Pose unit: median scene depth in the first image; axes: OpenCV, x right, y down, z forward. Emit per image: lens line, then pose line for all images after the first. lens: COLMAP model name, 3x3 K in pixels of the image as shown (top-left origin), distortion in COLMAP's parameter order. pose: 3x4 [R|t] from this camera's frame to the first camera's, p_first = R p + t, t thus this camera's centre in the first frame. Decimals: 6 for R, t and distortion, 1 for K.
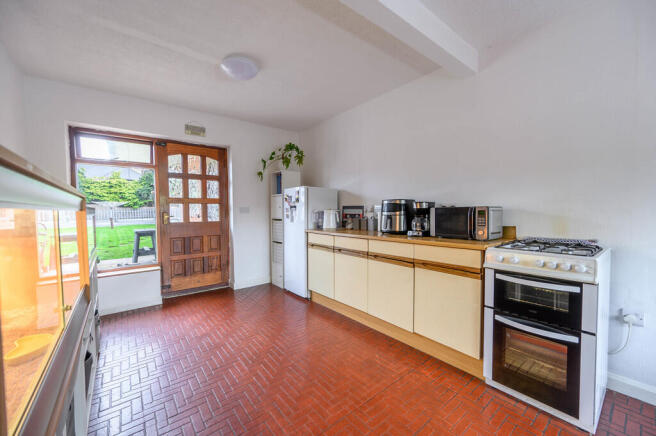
lens RADIAL K [[259.2, 0, 328.7], [0, 259.2, 218.7], [0, 0, 1]] dist [-0.001341, -0.000134]
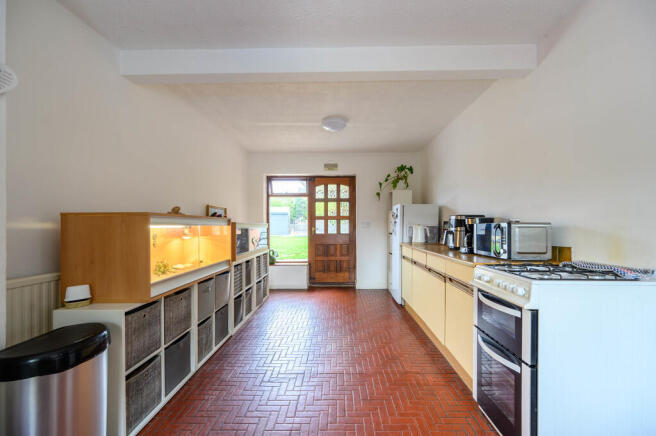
lens RADIAL K [[259.2, 0, 326.1], [0, 259.2, 222.2], [0, 0, 1]] dist [-0.001341, -0.000134]
pose [[0.762875, -0.001293, -0.646544, 0.350382], [-0.024897, 0.999198, -0.031375, -0.002585], [0.646066, 0.040032, 0.762231, -0.054620]]
